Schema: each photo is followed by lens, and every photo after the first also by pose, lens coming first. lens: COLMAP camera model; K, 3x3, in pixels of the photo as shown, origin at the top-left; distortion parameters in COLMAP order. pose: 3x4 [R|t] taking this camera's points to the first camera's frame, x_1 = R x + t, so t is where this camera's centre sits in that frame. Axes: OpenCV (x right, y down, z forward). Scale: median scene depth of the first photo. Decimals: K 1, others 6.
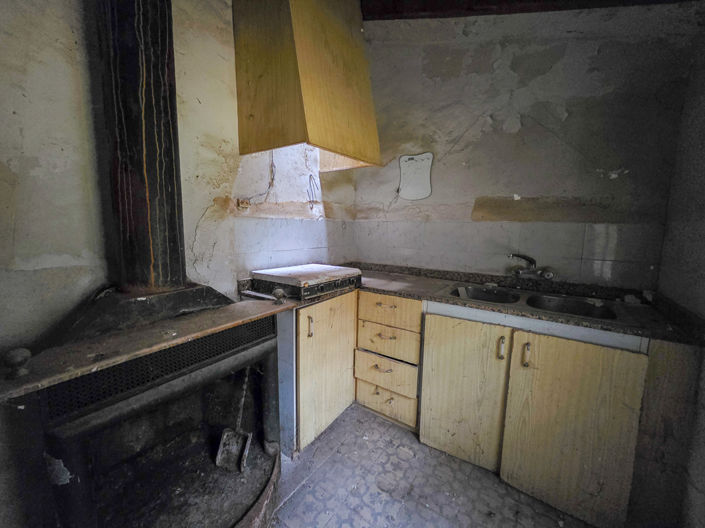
lens RADIAL K [[283.5, 0, 353.2], [0, 283.5, 260.4], [0, 0, 1]] dist [0.001315, -0.000502]
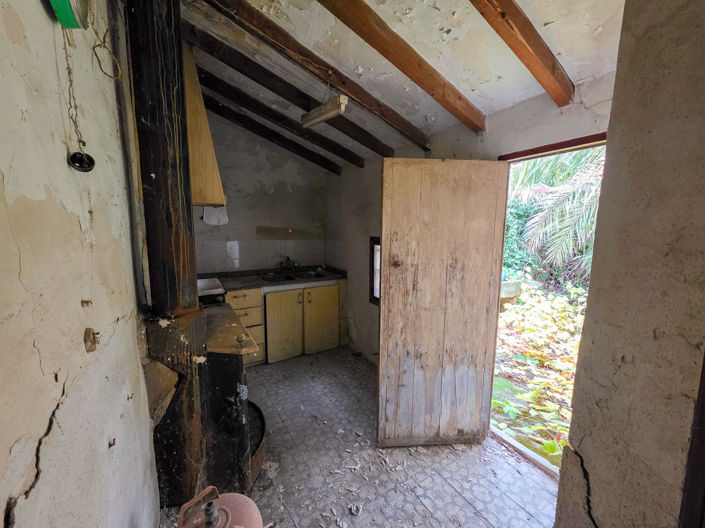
lens RADIAL K [[283.5, 0, 351.9], [0, 283.5, 261.6], [0, 0, 1]] dist [0.001315, -0.000502]
pose [[0.396103, -0.136127, 0.908059, -1.193633], [0.102531, 0.989322, 0.103585, -0.160782], [-0.912464, 0.052074, 0.405830, -0.290587]]
